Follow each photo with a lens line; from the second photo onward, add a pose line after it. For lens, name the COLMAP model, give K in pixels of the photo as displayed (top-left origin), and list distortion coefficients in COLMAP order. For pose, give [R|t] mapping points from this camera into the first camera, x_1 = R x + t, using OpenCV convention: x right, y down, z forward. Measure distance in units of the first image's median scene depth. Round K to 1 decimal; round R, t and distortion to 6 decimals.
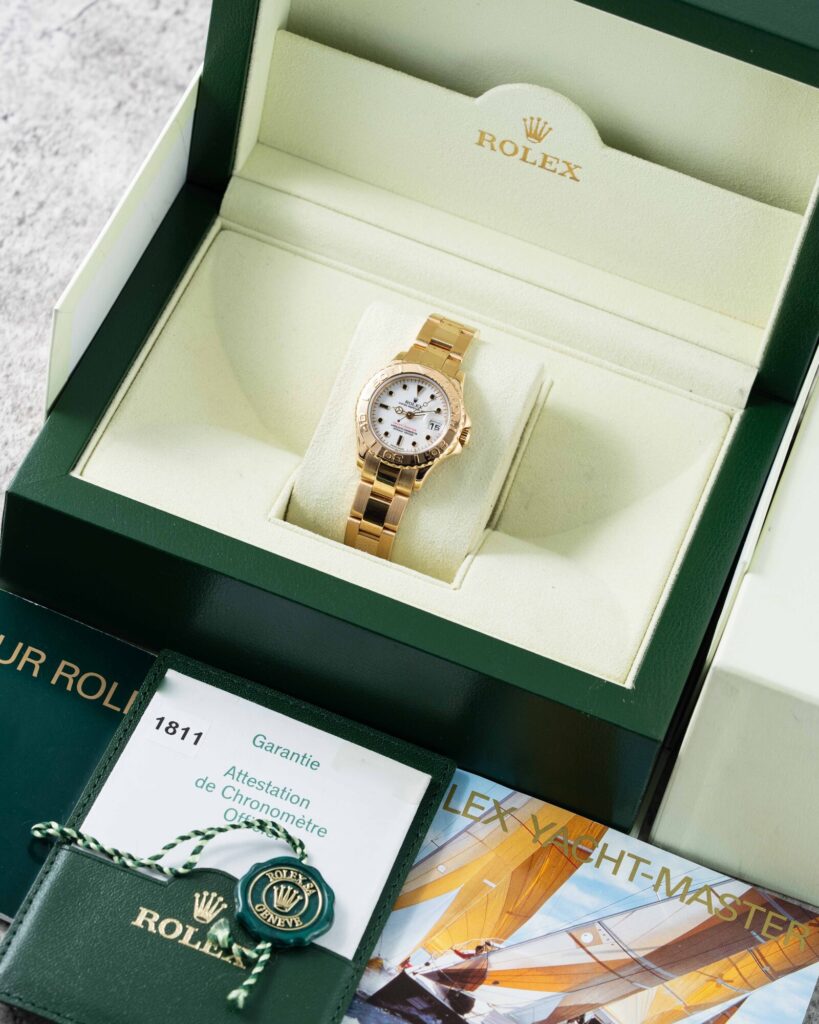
lens RADIAL K [[4538.2, 0, 409.5], [0, 4538.2, 512.0], [0, 0, 1]] dist [0.219066, -4.660499]
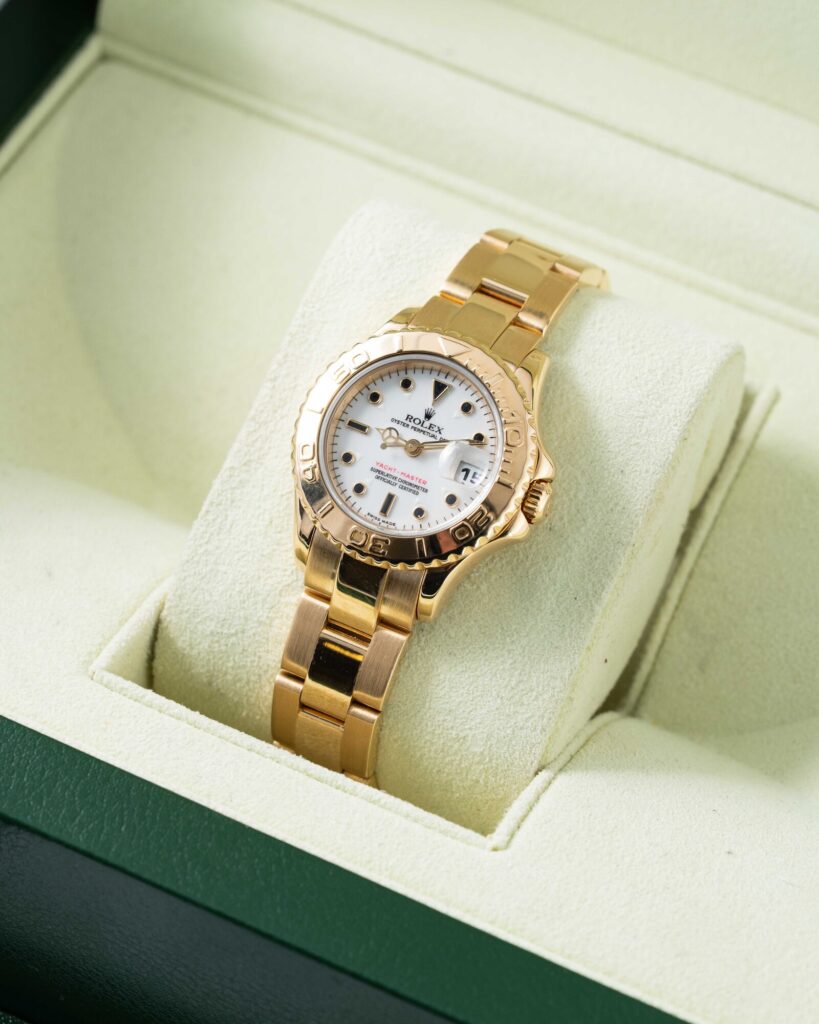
lens RADIAL K [[4538.2, 0, 409.5], [0, 4538.2, 512.0], [0, 0, 1]] dist [0.219066, -4.660499]
pose [[0.988054, 0.027949, -0.151554, 0.066266], [-0.033404, 0.998878, -0.033566, -0.000334], [0.150445, 0.038228, 0.987879, 0.562640]]
